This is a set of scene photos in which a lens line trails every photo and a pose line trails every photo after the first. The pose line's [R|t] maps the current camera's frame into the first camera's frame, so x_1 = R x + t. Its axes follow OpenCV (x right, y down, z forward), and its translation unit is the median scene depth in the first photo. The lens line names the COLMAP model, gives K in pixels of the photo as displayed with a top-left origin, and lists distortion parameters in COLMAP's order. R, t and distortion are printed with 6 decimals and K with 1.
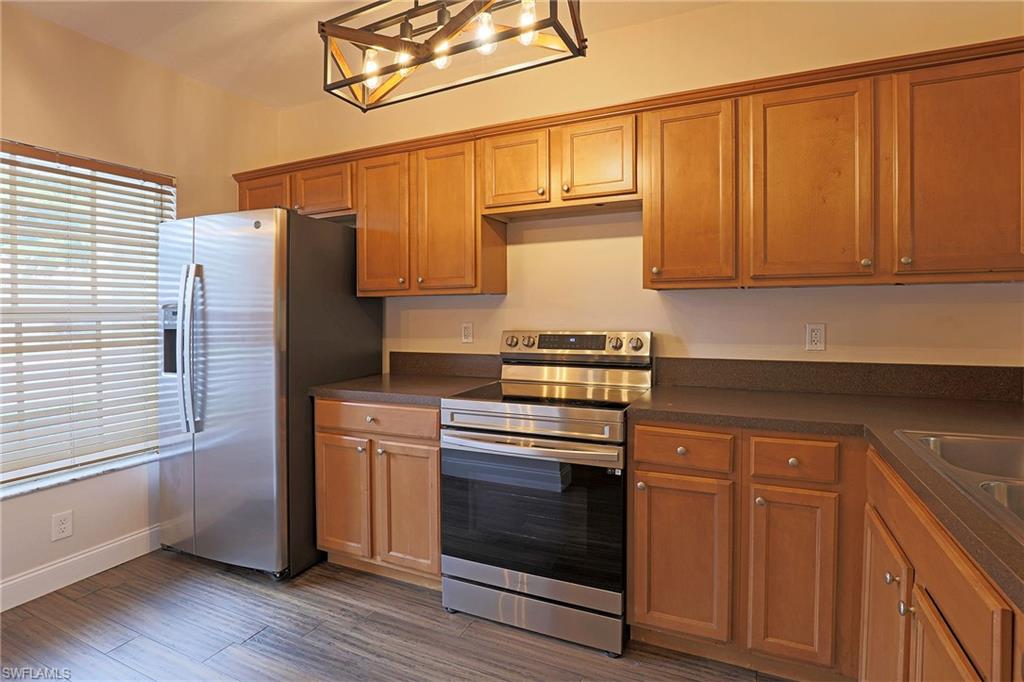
lens RADIAL K [[477.1, 0, 541.7], [0, 477.1, 317.8], [0, 0, 1]] dist [-0.029291, 0.001053]
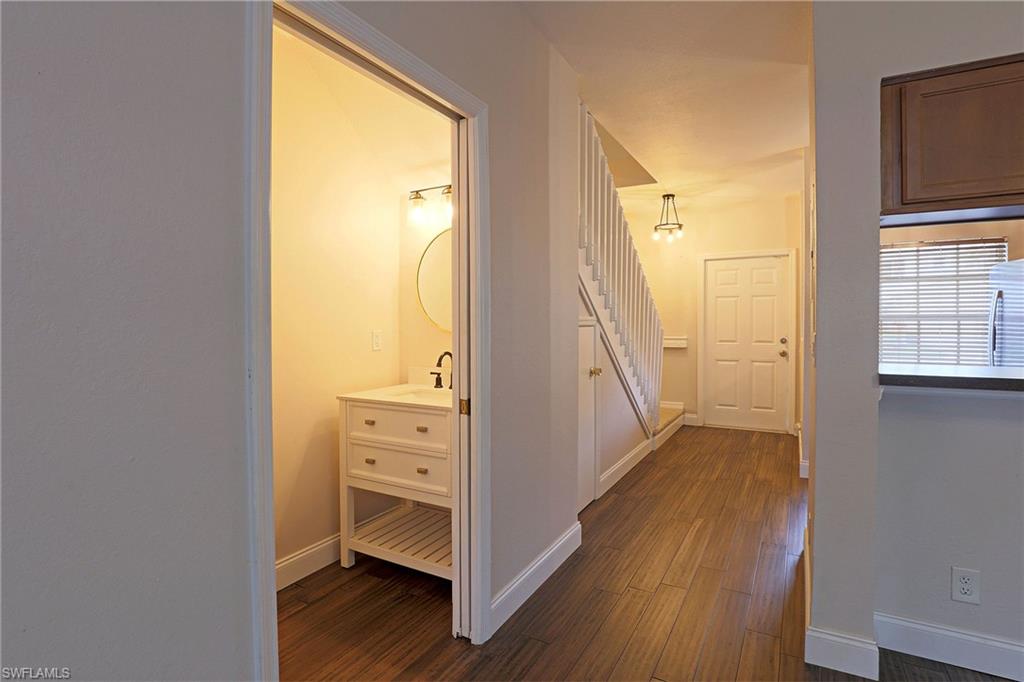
lens RADIAL K [[505.3, 0, 493.7], [0, 505.3, 331.1], [0, 0, 1]] dist [-0.030659, 0.002191]
pose [[-0.093298, 0.019818, -0.995441, 1.605127], [-0.008717, 0.999747, 0.020721, 0.026770], [0.995600, 0.010610, -0.093102, -0.940610]]
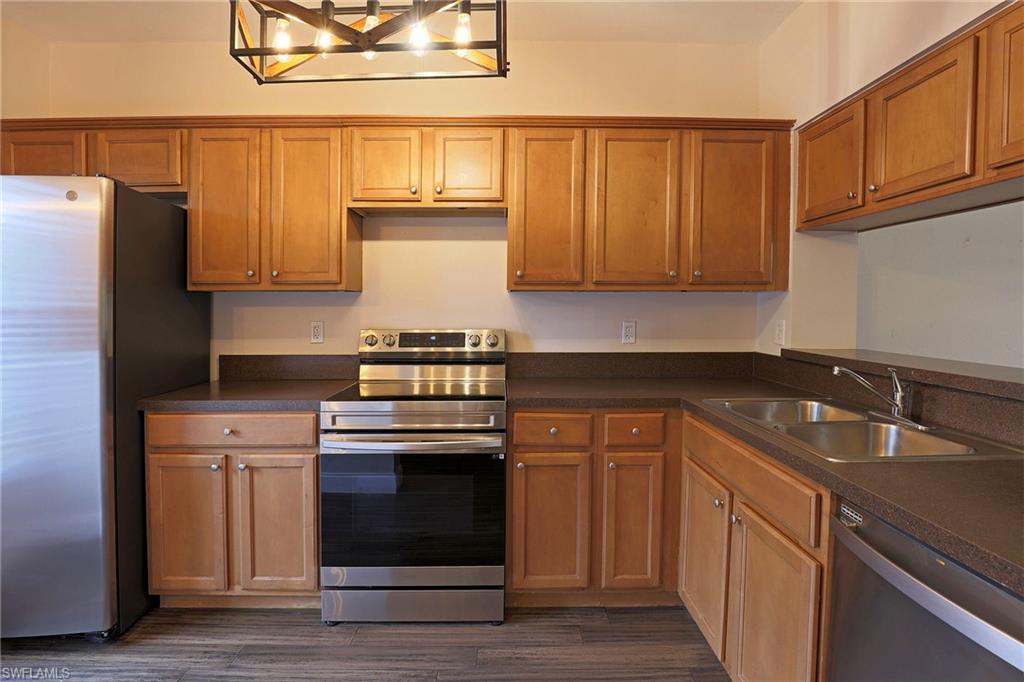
lens RADIAL K [[505.3, 0, 505.4], [0, 505.3, 325.8], [0, 0, 1]] dist [-0.030659, 0.002191]
pose [[0.903142, -0.005934, 0.429302, -0.300888], [-0.002013, 0.999835, 0.018054, 0.000966], [-0.429338, -0.017169, 0.902981, -0.048969]]
